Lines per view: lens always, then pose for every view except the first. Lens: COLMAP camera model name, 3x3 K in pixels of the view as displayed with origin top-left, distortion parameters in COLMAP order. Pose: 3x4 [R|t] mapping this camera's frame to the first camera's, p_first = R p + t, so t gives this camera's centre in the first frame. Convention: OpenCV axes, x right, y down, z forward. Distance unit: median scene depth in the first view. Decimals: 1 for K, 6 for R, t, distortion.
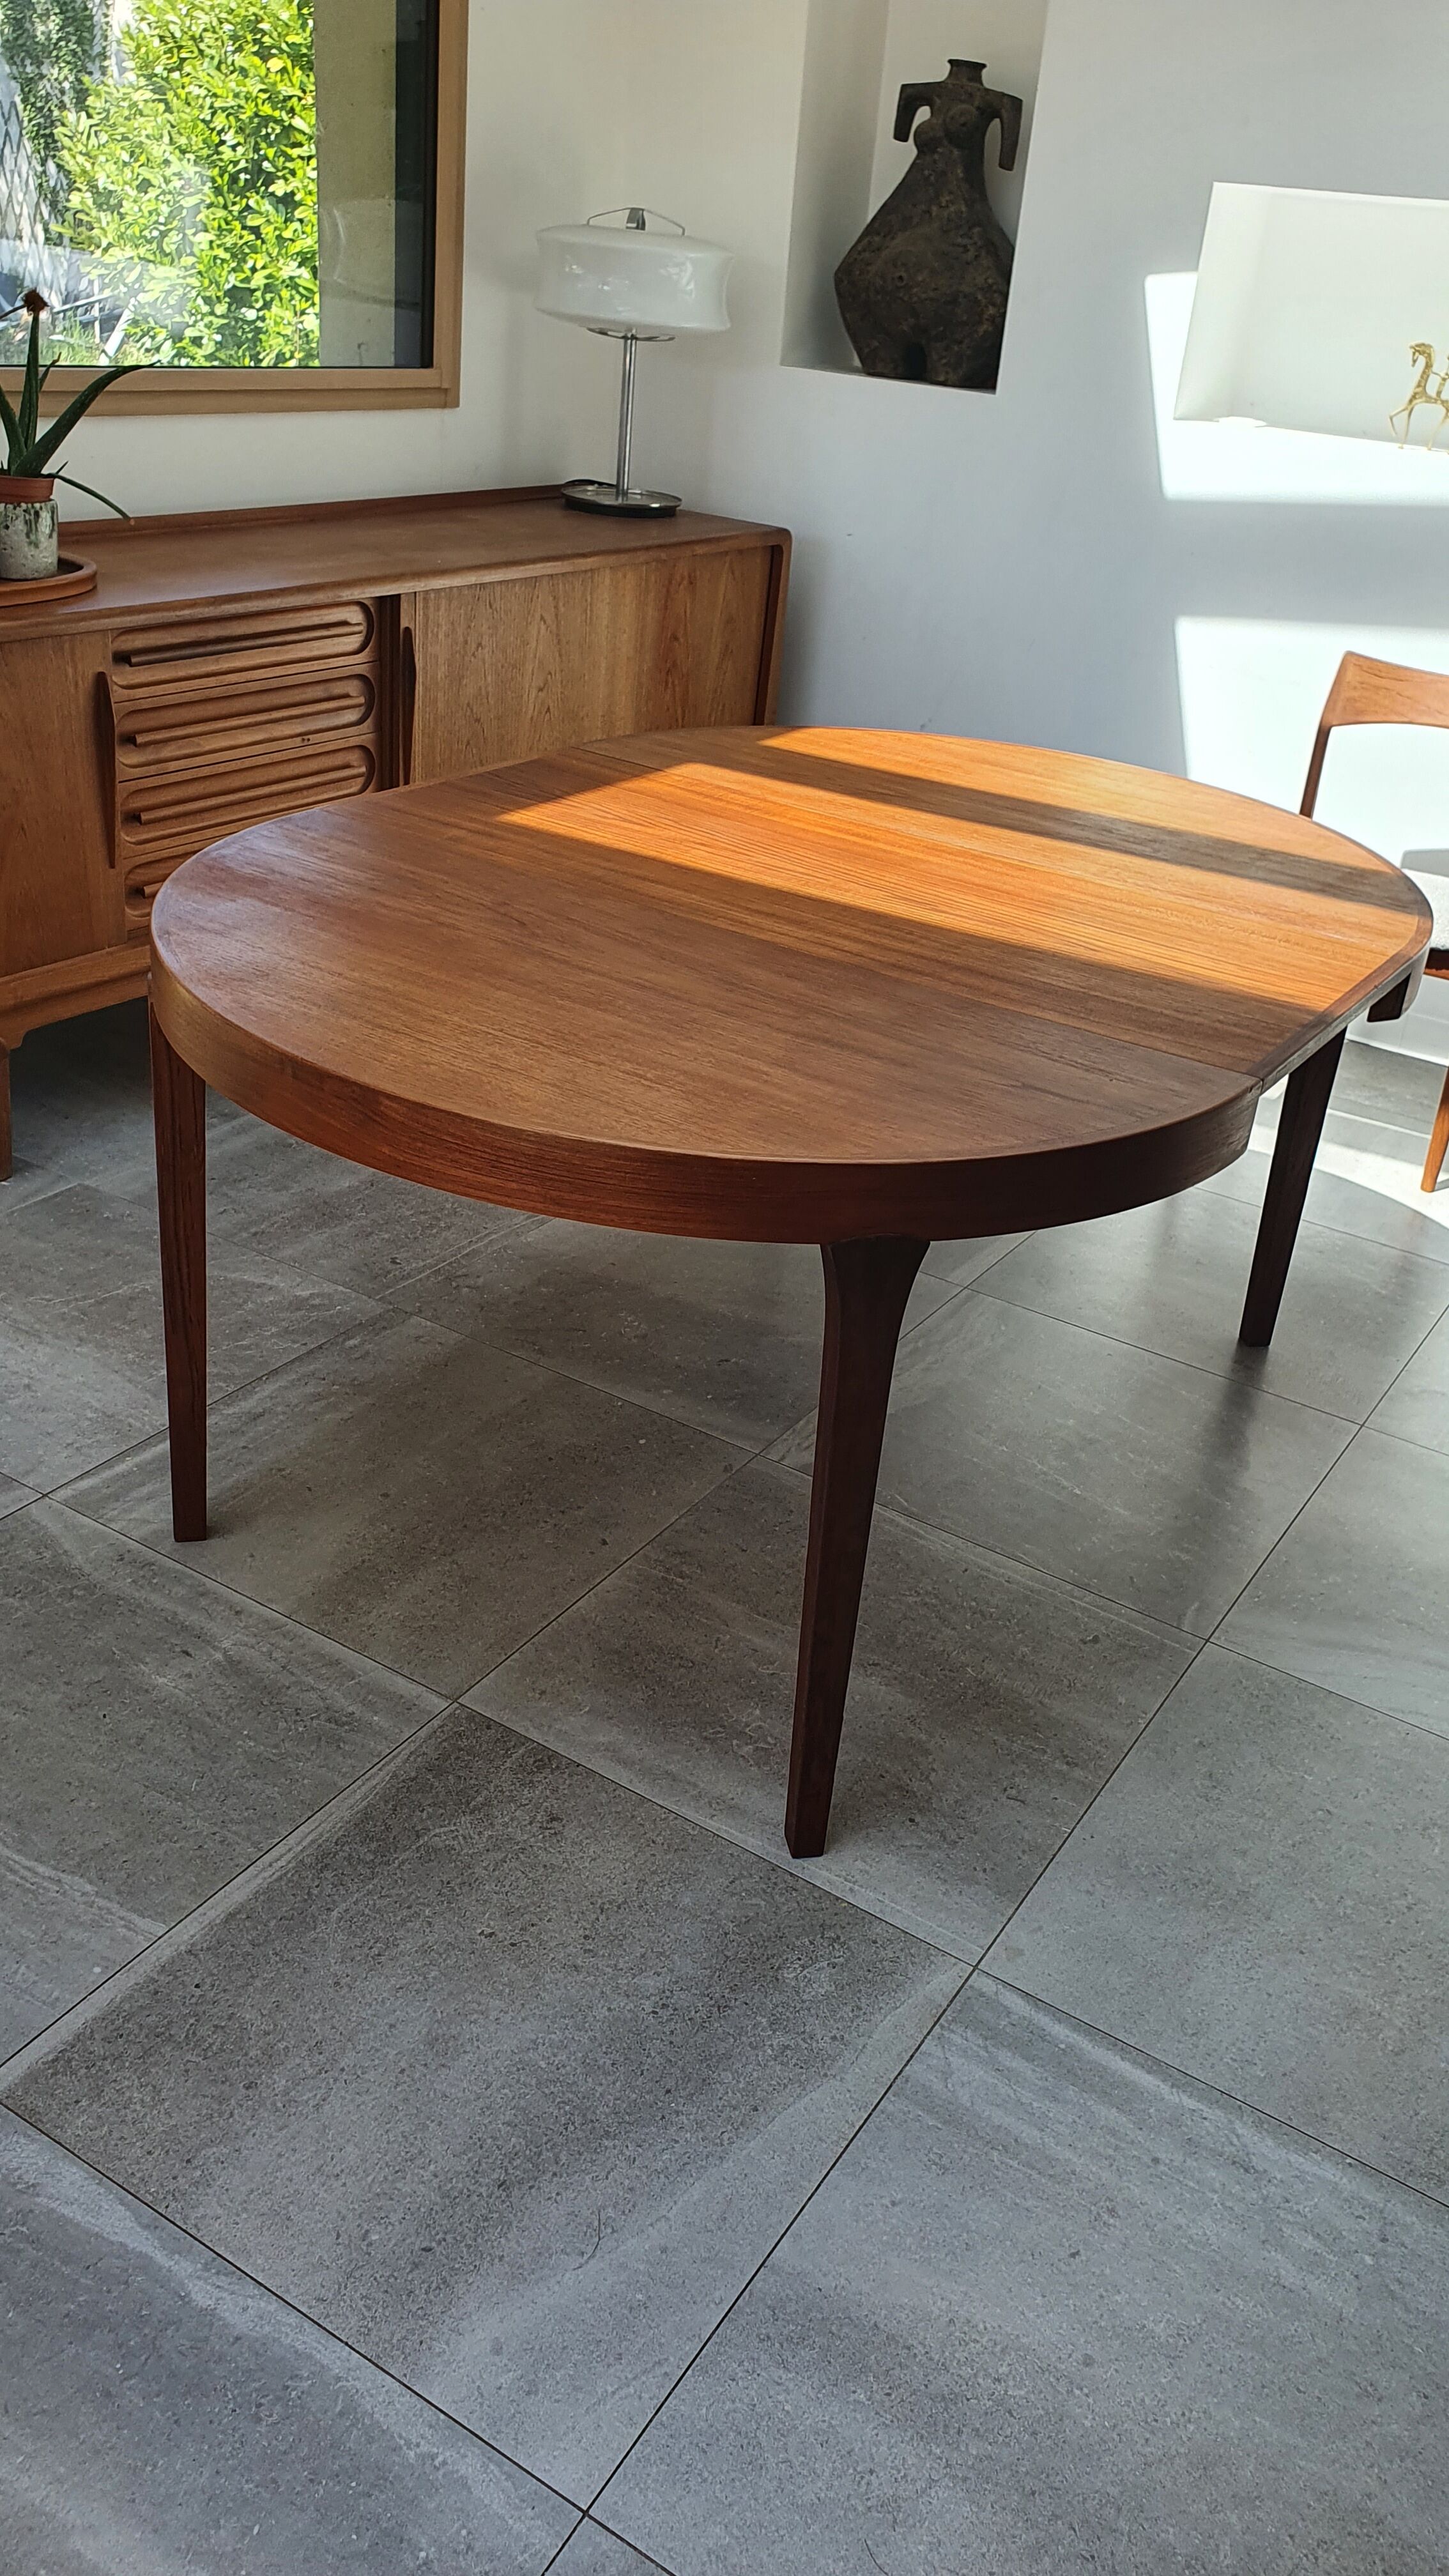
lens RADIAL K [[2054.3, 0, 759.5], [0, 2054.3, 1280.7], [0, 0, 1]] dist [0.005110, 0.006711]
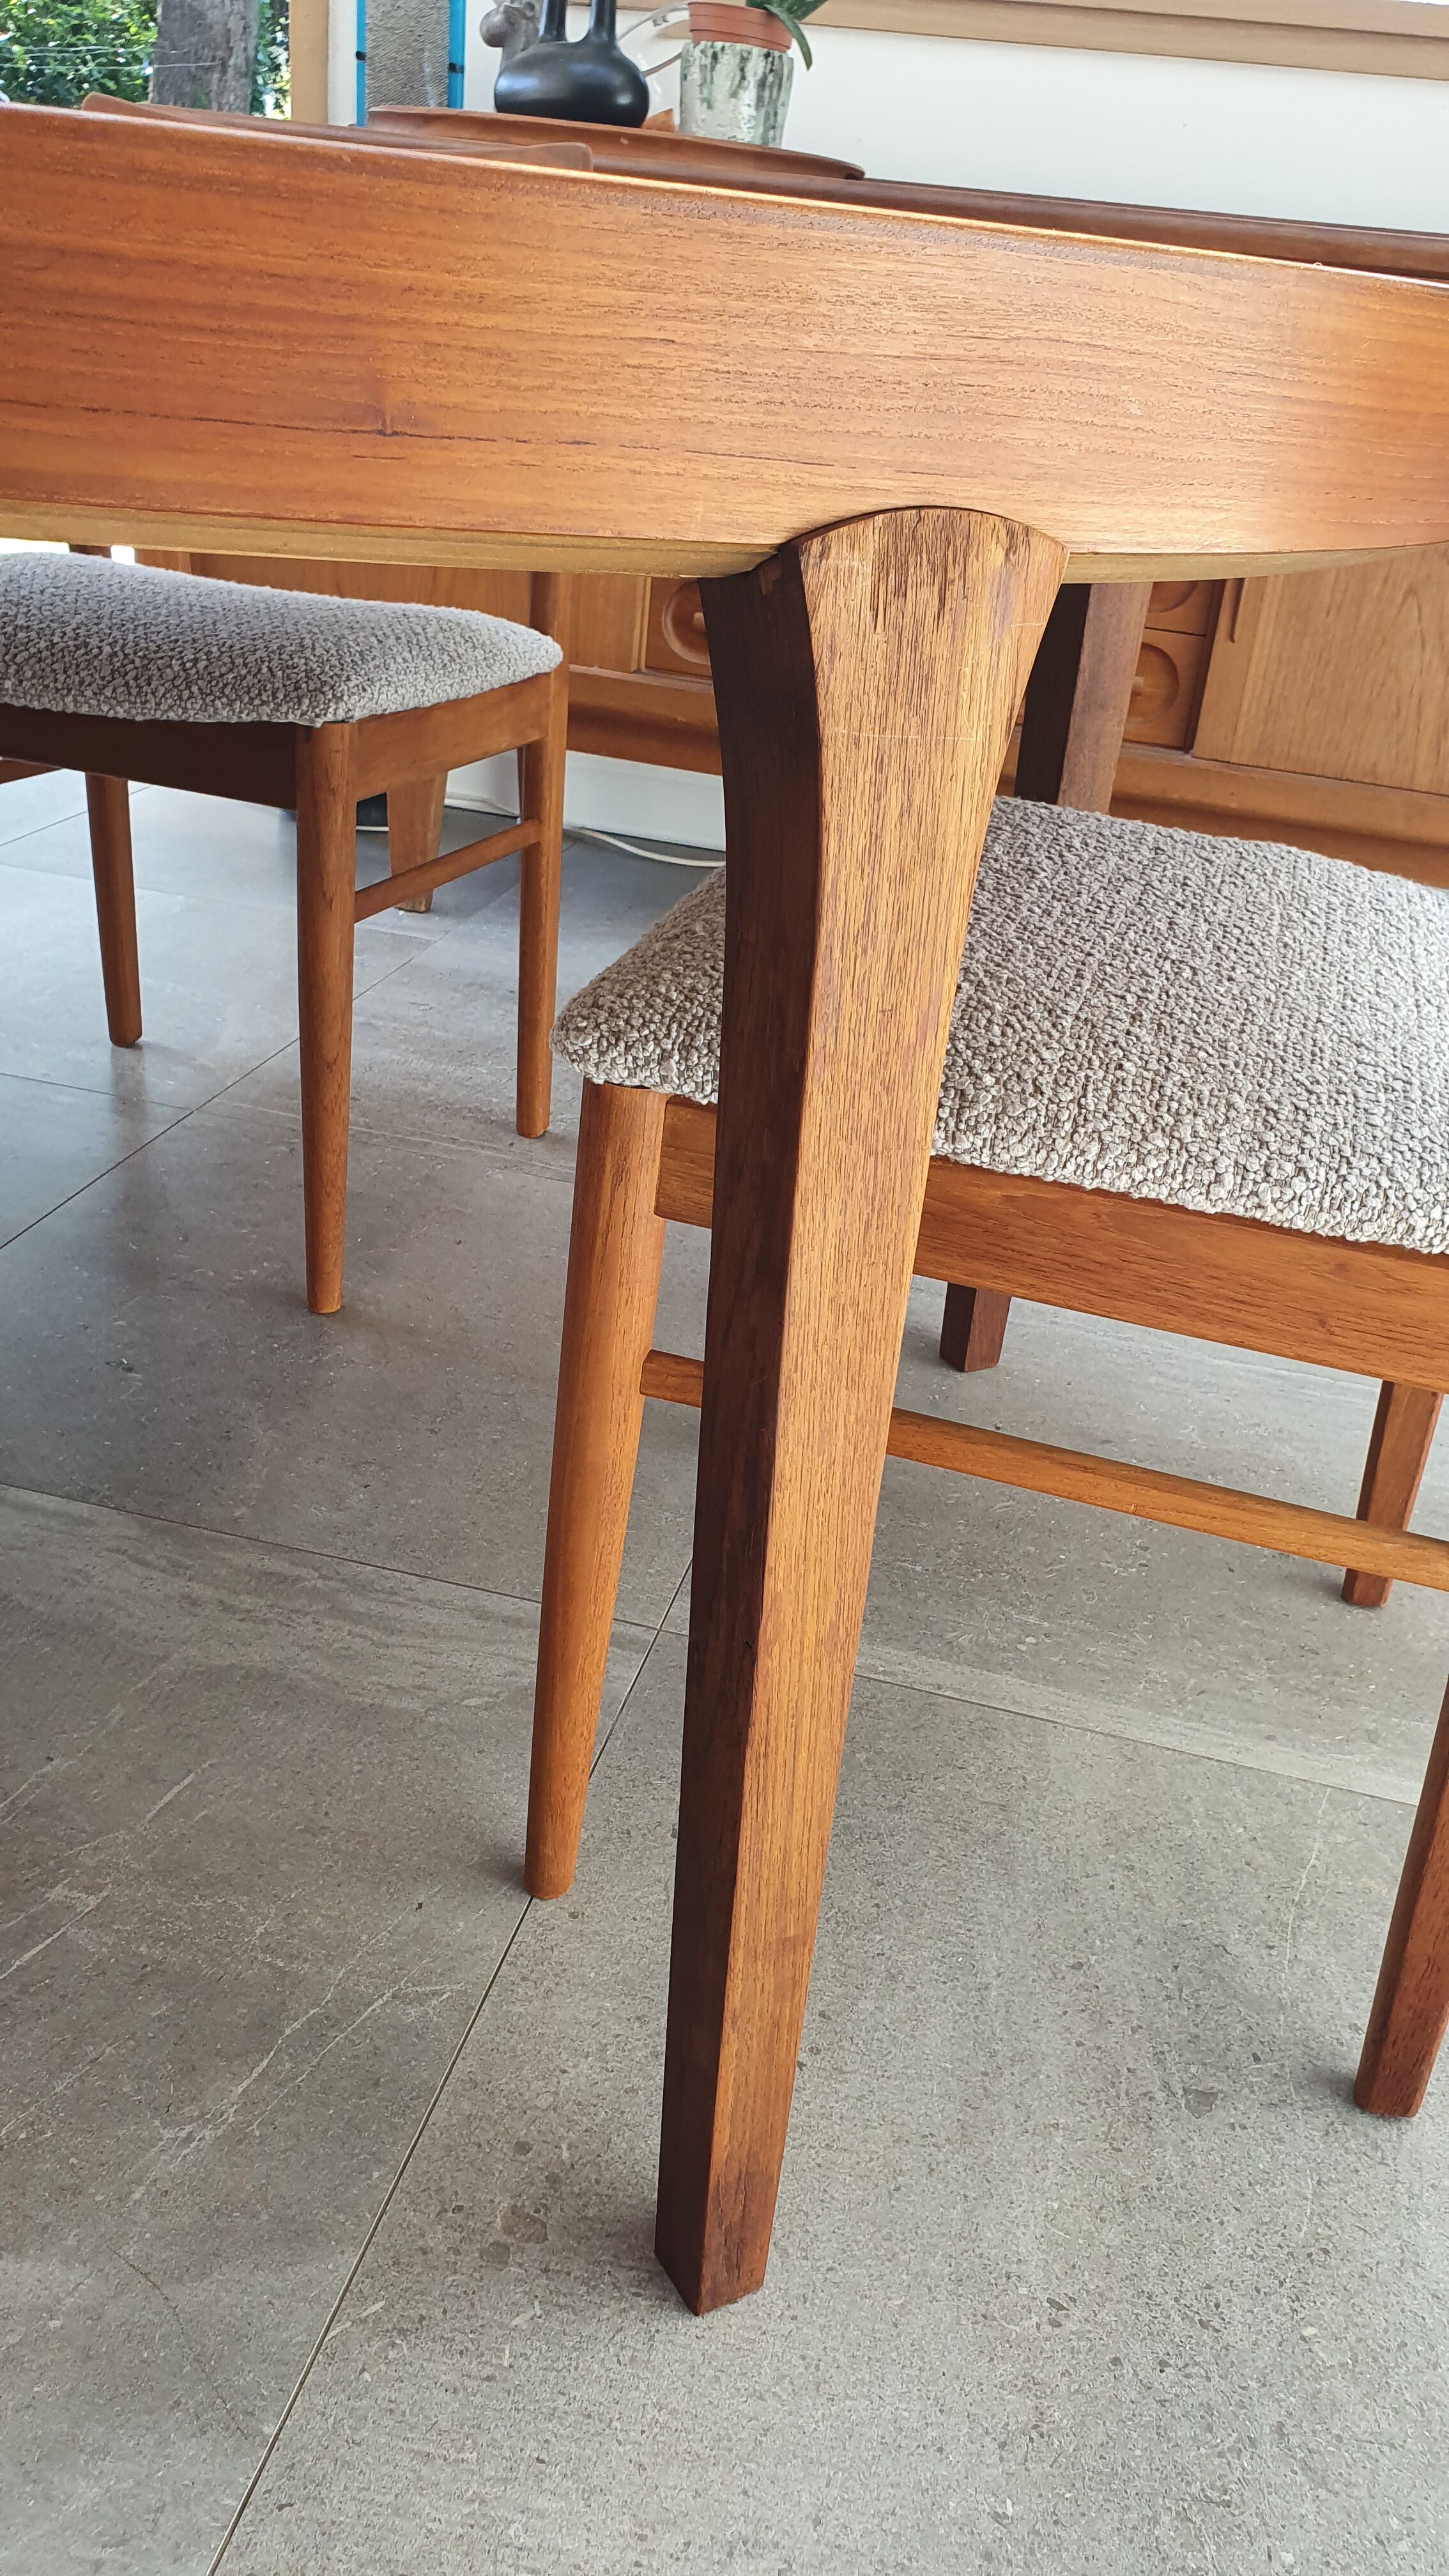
lens RADIAL K [[2053.7, 0, 709.5], [0, 2053.7, 1281.3], [0, 0, 1]] dist [-0.010017, 0.053128]
pose [[0.306260, 0.365529, -0.878973, 0.424567], [-0.501312, 0.846864, 0.177504, -0.129025], [0.809254, 0.386277, 0.442605, 0.807809]]
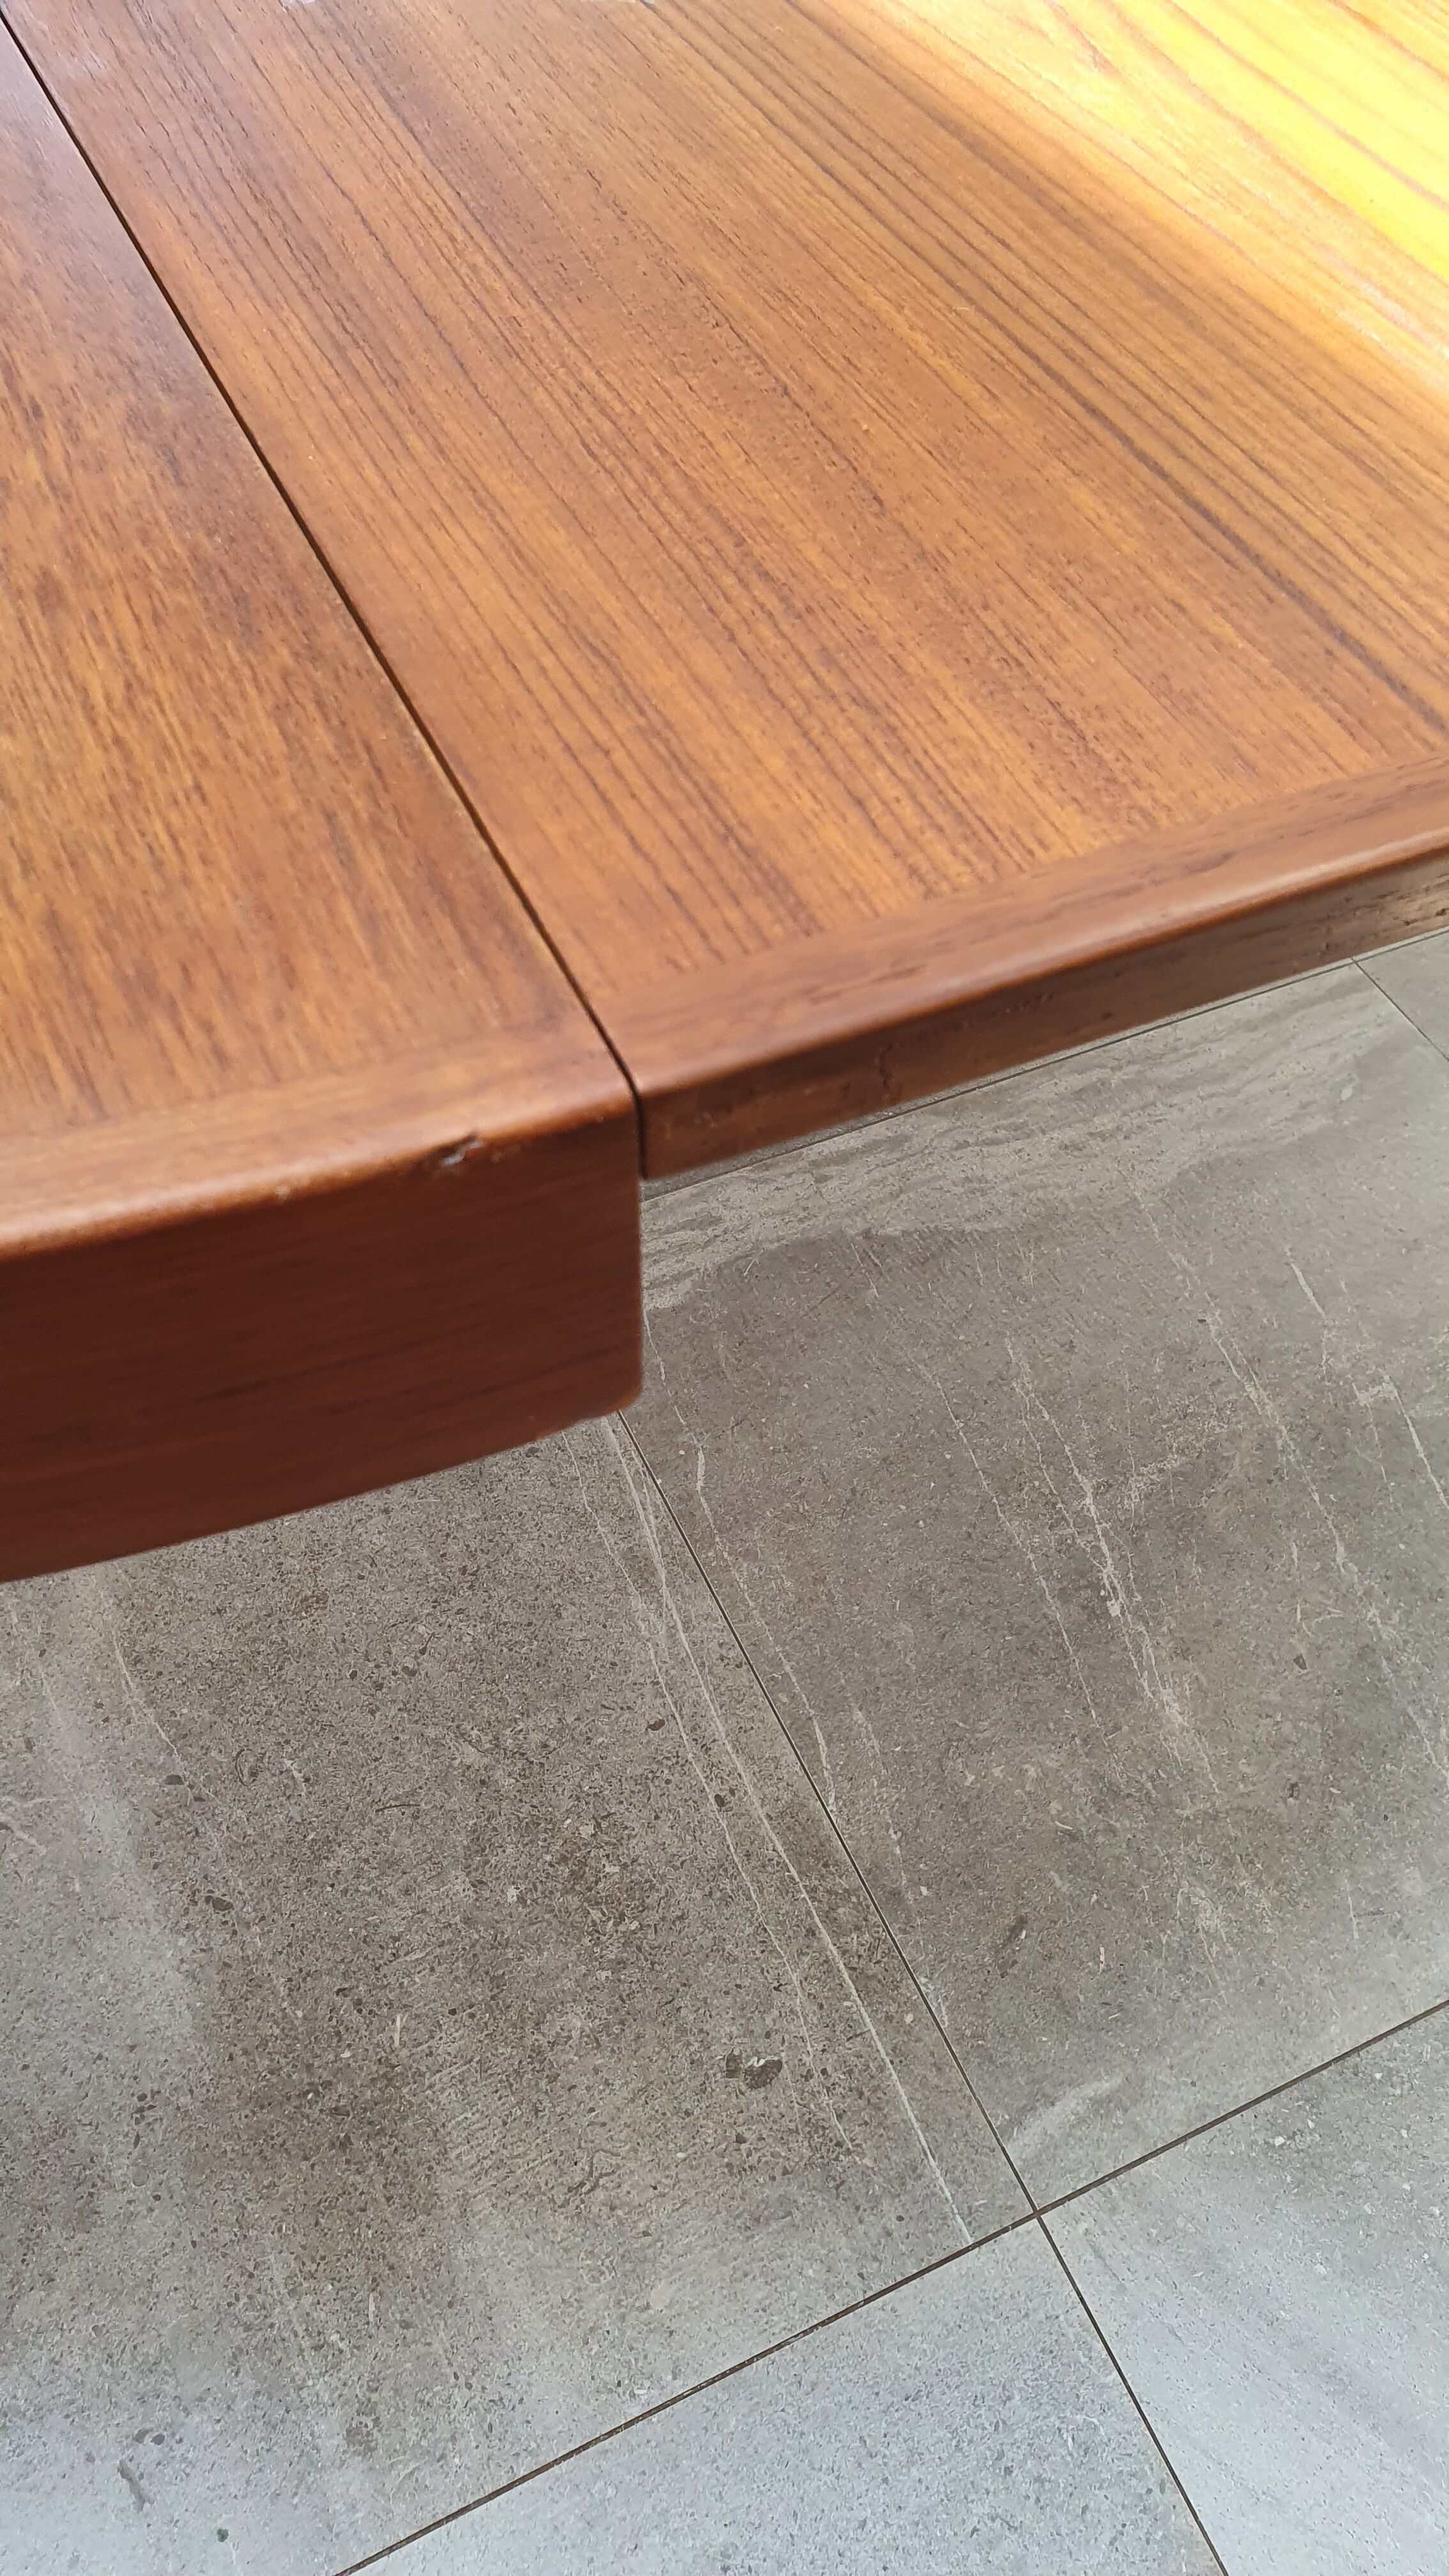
lens RADIAL K [[2040.8, 0, 722.5], [0, 2040.8, 1313.9], [0, 0, 1]] dist [-0.014785, 0.051462]
pose [[0.832877, 0.388553, -0.394134, 0.193675], [-0.212123, 0.881855, 0.421113, -0.090156], [0.511194, -0.267131, 0.816898, 0.538475]]
